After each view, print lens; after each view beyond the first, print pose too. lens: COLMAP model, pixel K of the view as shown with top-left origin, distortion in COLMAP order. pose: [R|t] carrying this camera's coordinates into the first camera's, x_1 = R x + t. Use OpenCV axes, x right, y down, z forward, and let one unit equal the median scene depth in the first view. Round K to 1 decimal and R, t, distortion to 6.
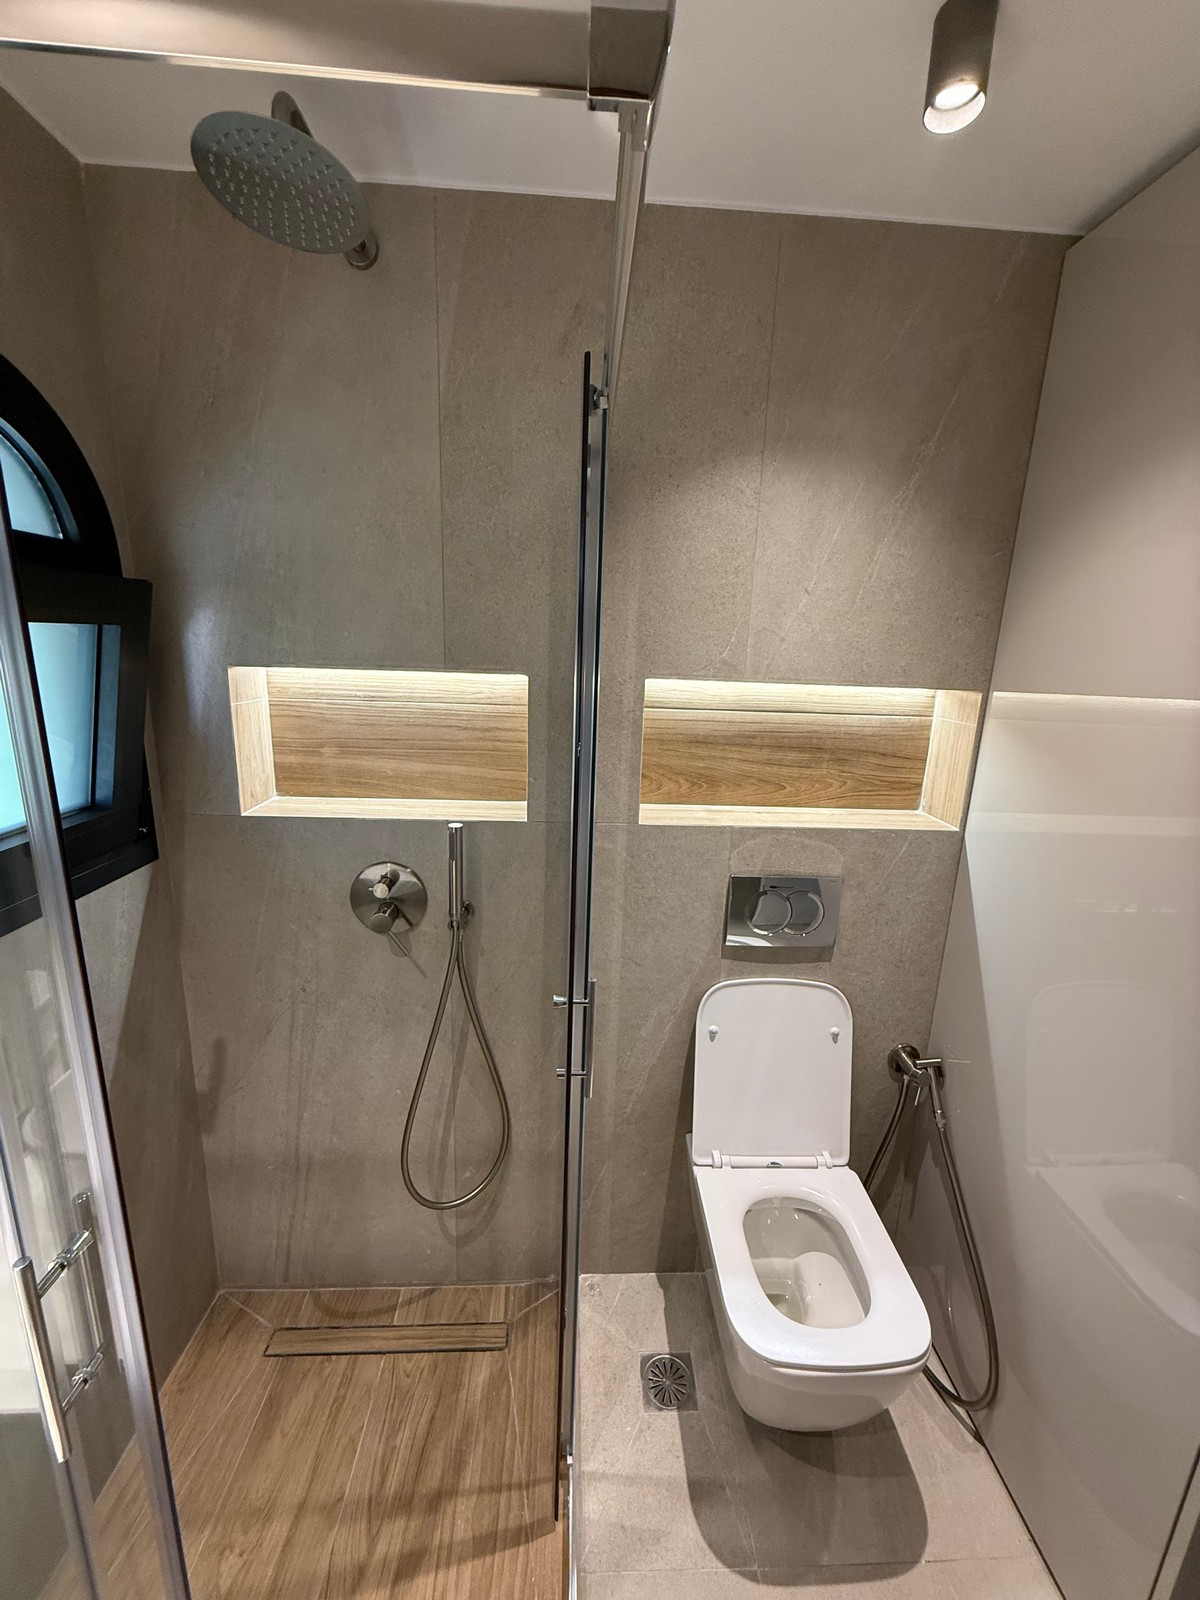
lens RADIAL K [[640.2, 0, 601.6], [0, 640.2, 799.4], [0, 0, 1]] dist [0.001063, -0.000145]
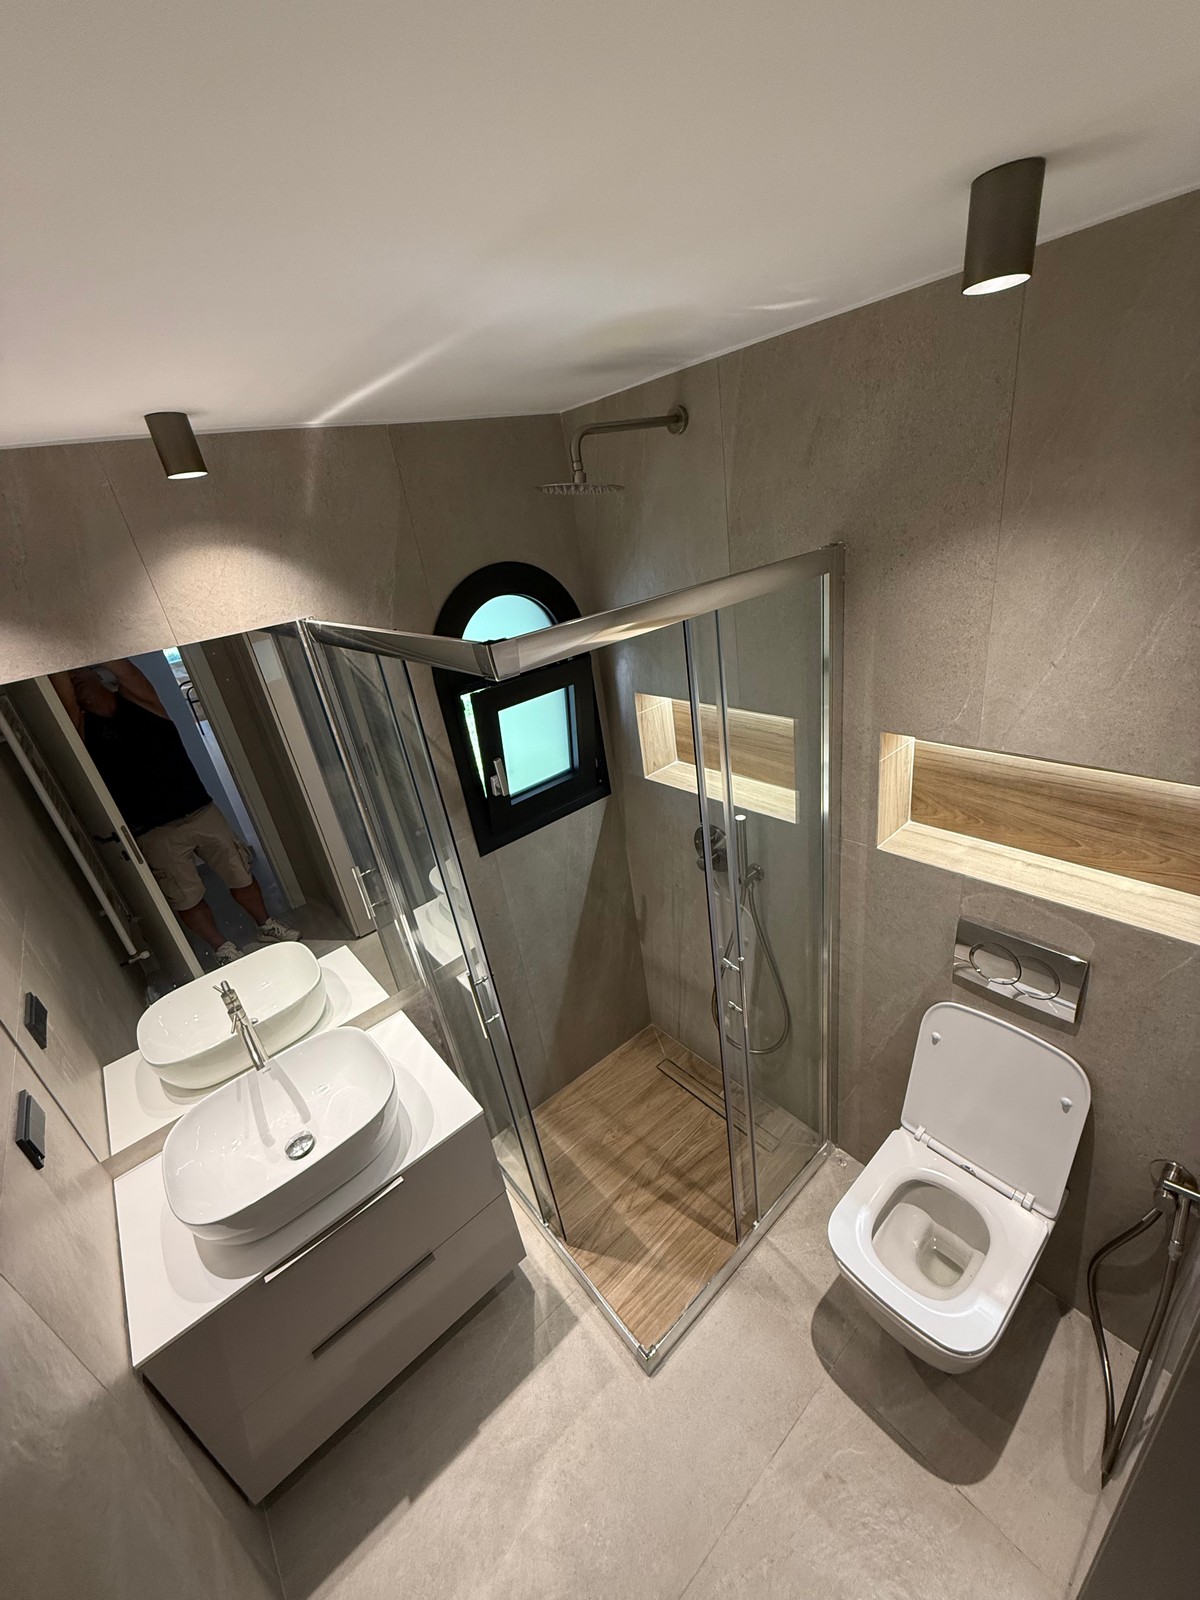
lens RADIAL K [[640.2, 0, 594.5], [0, 640.2, 803.9], [0, 0, 1]] dist [0.001063, -0.000145]
pose [[0.596050, 0.225192, -0.770722, 0.622656], [-0.014221, 0.962677, 0.270280, -0.341450], [0.802821, -0.150139, 0.577006, -0.063998]]
